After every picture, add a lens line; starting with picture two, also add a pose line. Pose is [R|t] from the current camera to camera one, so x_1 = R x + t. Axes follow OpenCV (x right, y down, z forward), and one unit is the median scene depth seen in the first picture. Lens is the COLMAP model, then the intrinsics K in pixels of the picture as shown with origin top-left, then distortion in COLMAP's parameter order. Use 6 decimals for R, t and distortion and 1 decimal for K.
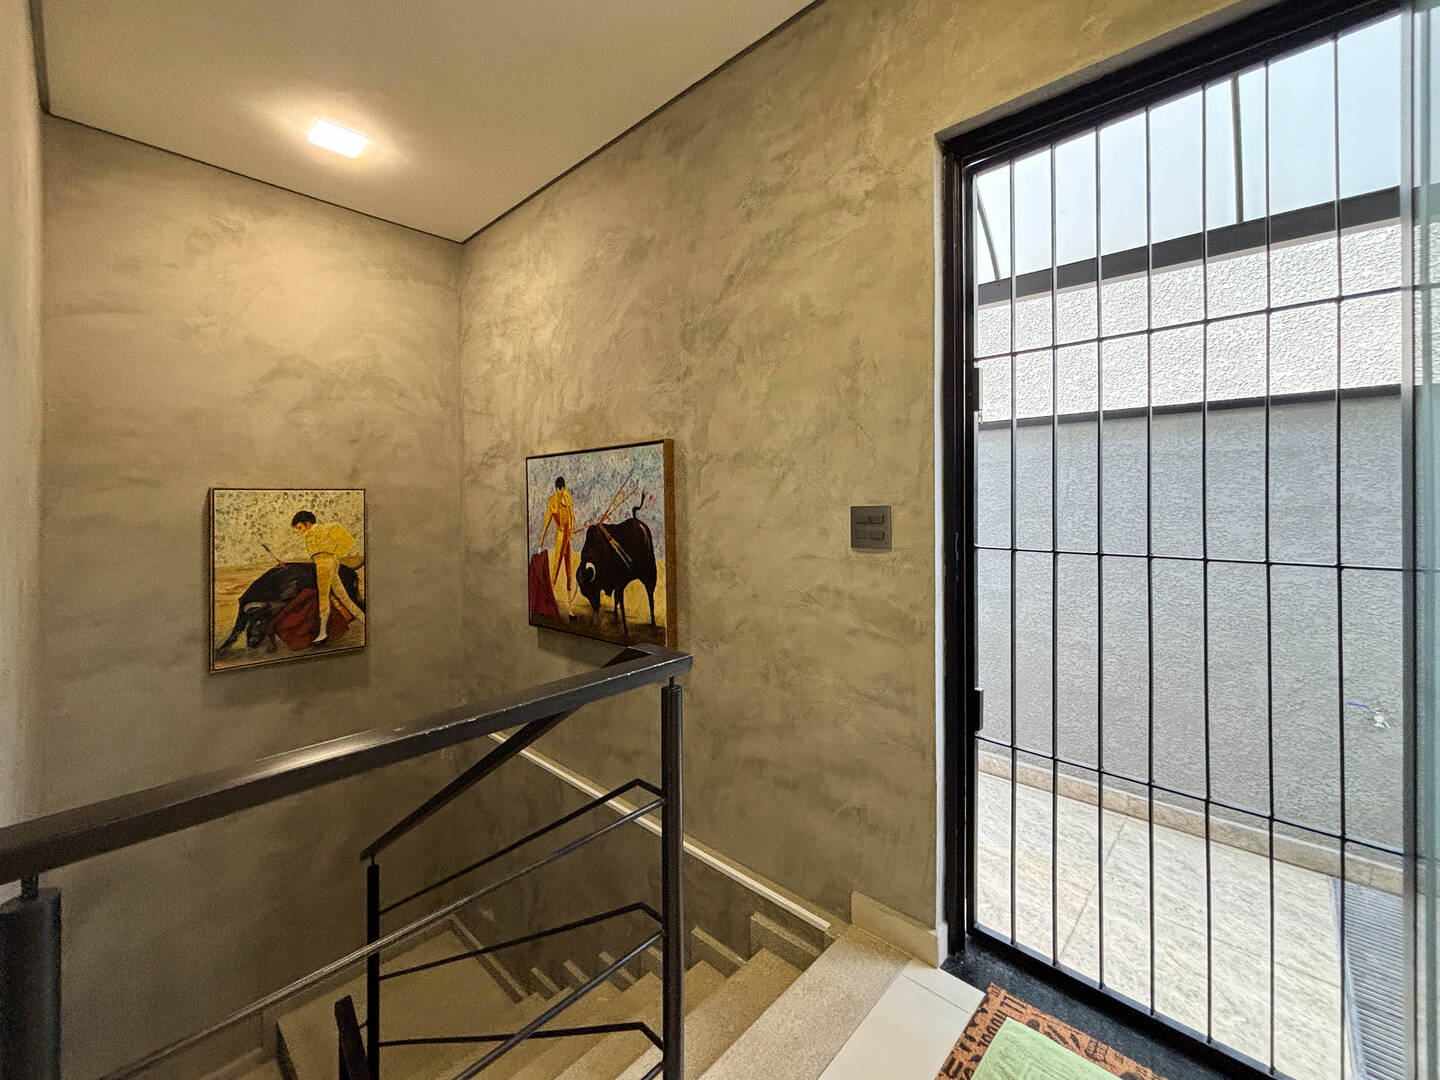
lens RADIAL K [[585.7, 0, 725.7], [0, 585.7, 501.9], [0, 0, 1]] dist [0.002394, 0.000324]
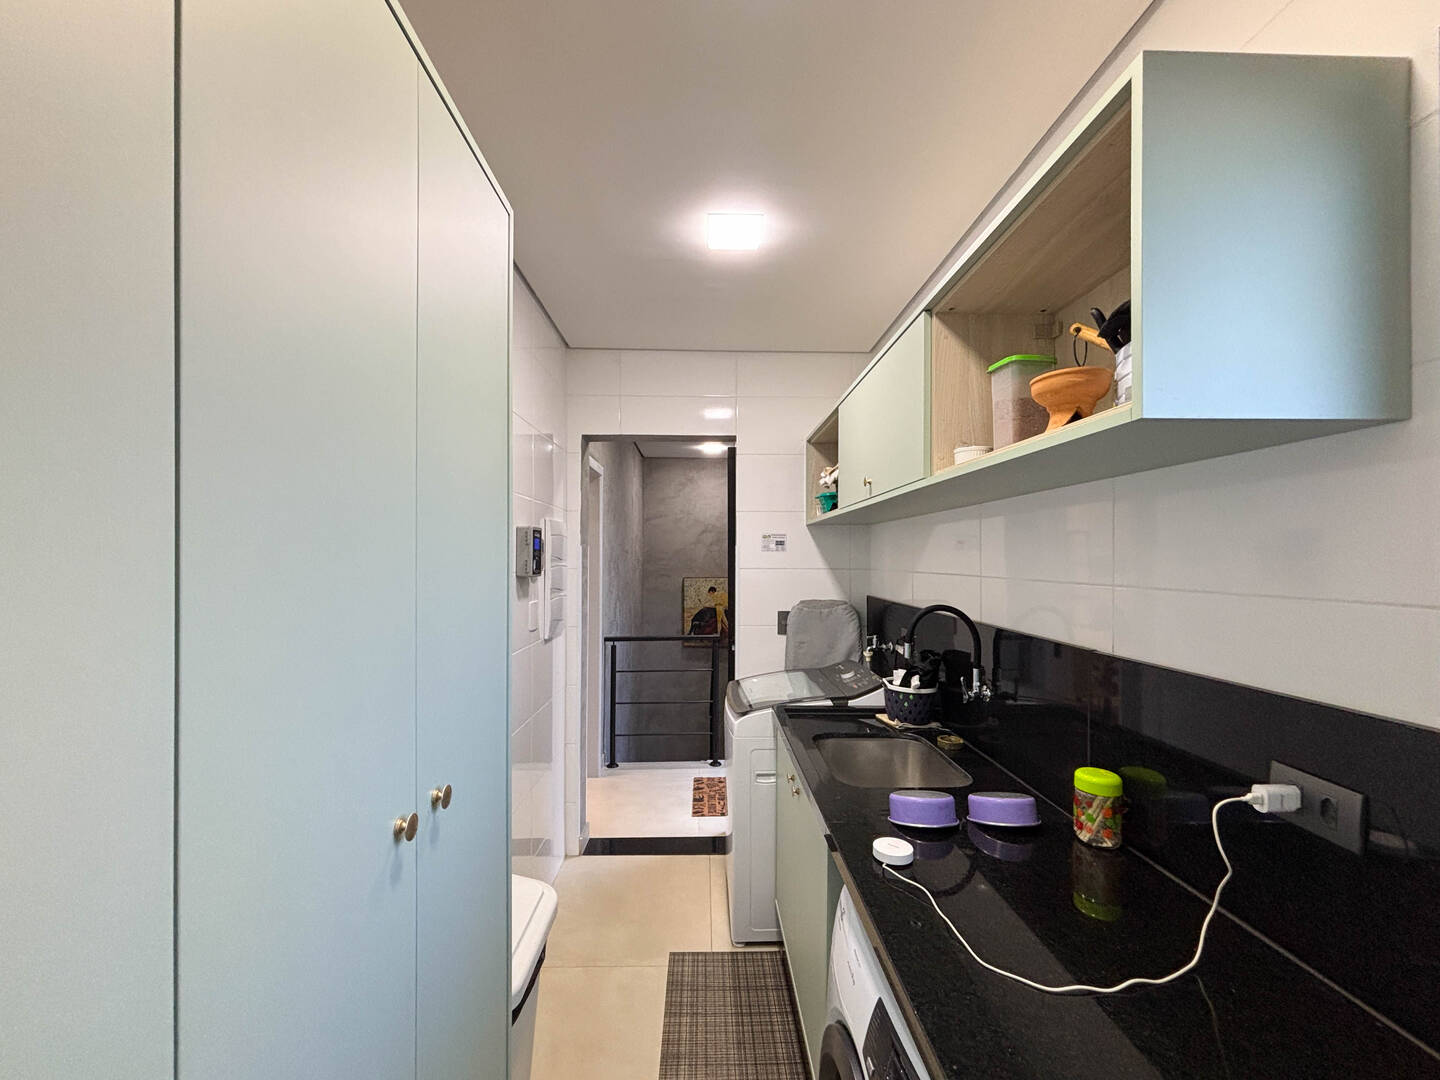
lens RADIAL K [[585.7, 0, 719.7], [0, 585.7, 549.8], [0, 0, 1]] dist [0.002394, 0.000324]
pose [[0.700159, -0.003549, -0.713978, 1.119739], [-0.000777, 0.999983, -0.005734, -0.132086], [0.713987, 0.004569, 0.700144, -0.739265]]
